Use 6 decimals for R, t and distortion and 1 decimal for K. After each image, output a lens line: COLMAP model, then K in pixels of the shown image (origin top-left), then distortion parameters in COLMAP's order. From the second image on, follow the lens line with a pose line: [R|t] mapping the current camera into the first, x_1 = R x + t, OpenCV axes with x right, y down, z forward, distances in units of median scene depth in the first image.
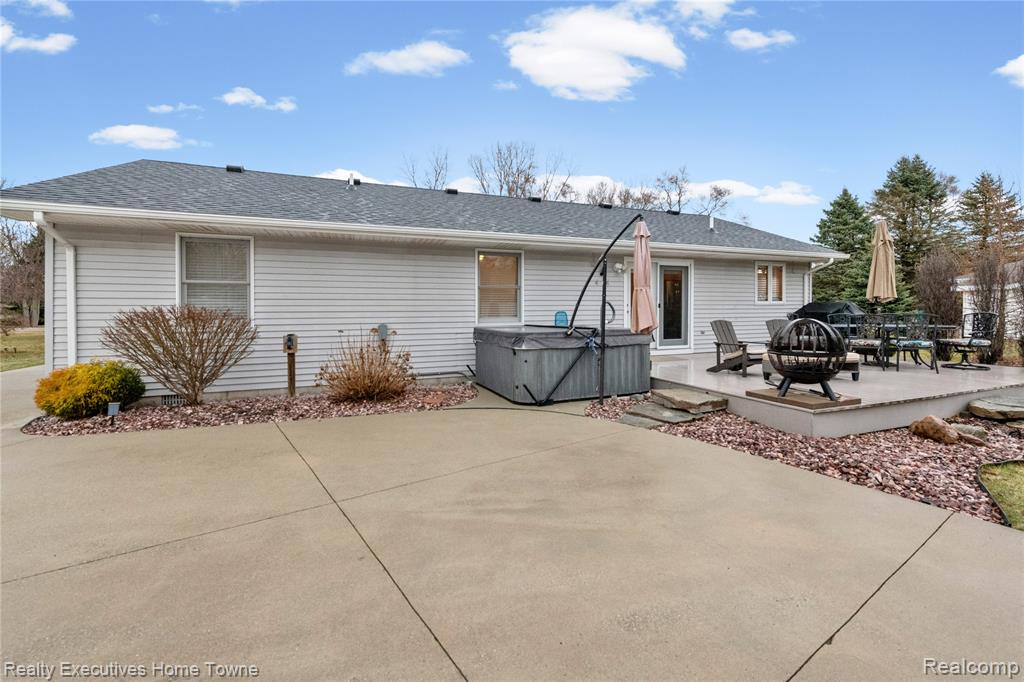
lens RADIAL K [[425.3, 0, 533.9], [0, 425.3, 313.6], [0, 0, 1]] dist [0.012127, -0.000210]
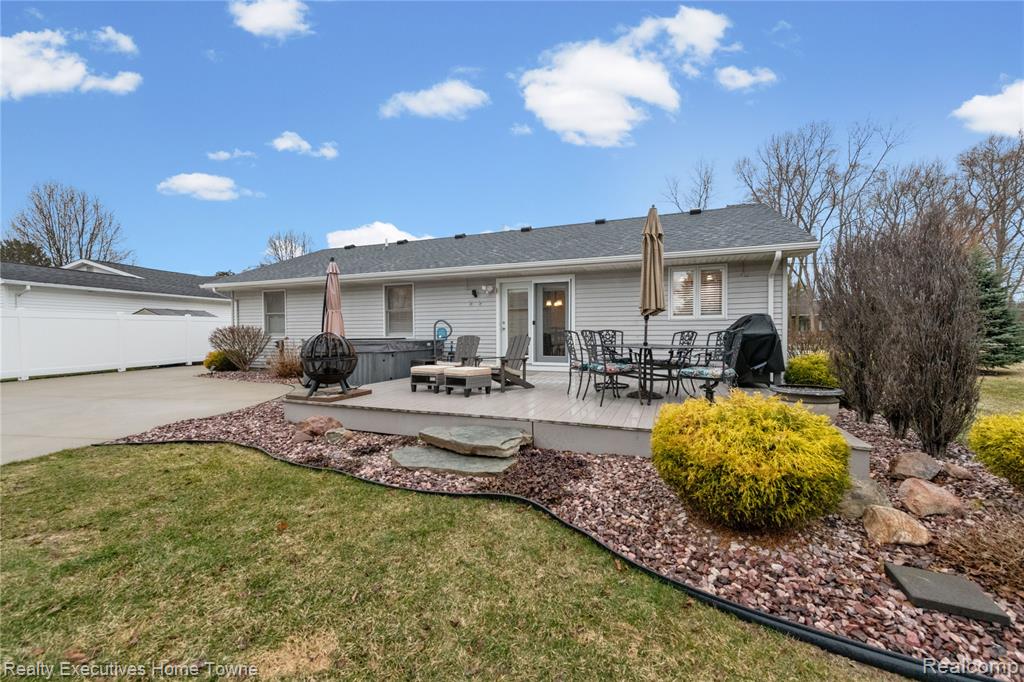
lens RADIAL K [[407.3, 0, 521.7], [0, 407.3, 335.3], [0, 0, 1]] dist [0.013582, -0.000668]
pose [[0.732312, 0.009240, -0.680906, 1.097965], [-0.004784, 0.999953, 0.008424, 0.004334], [0.680952, -0.002912, 0.732322, 0.297758]]
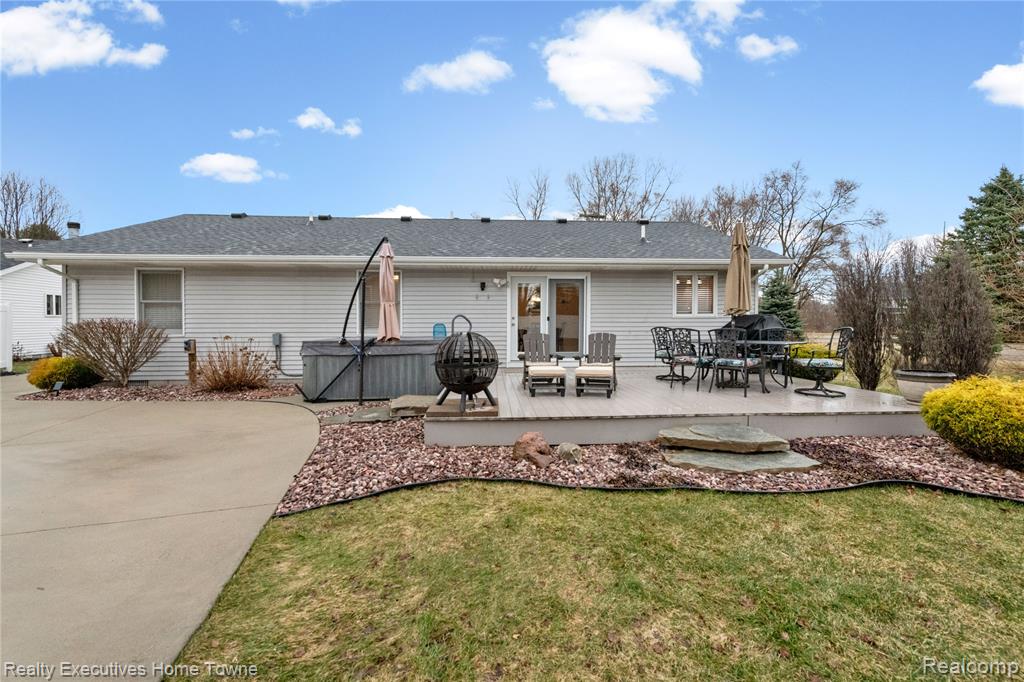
lens RADIAL K [[407.3, 0, 527.4], [0, 407.3, 335.8], [0, 0, 1]] dist [0.013582, -0.000668]
pose [[0.952227, 0.012973, -0.305116, 0.632238], [-0.005536, 0.999666, 0.025225, -0.002673], [0.305341, -0.022331, 0.951981, 0.062991]]
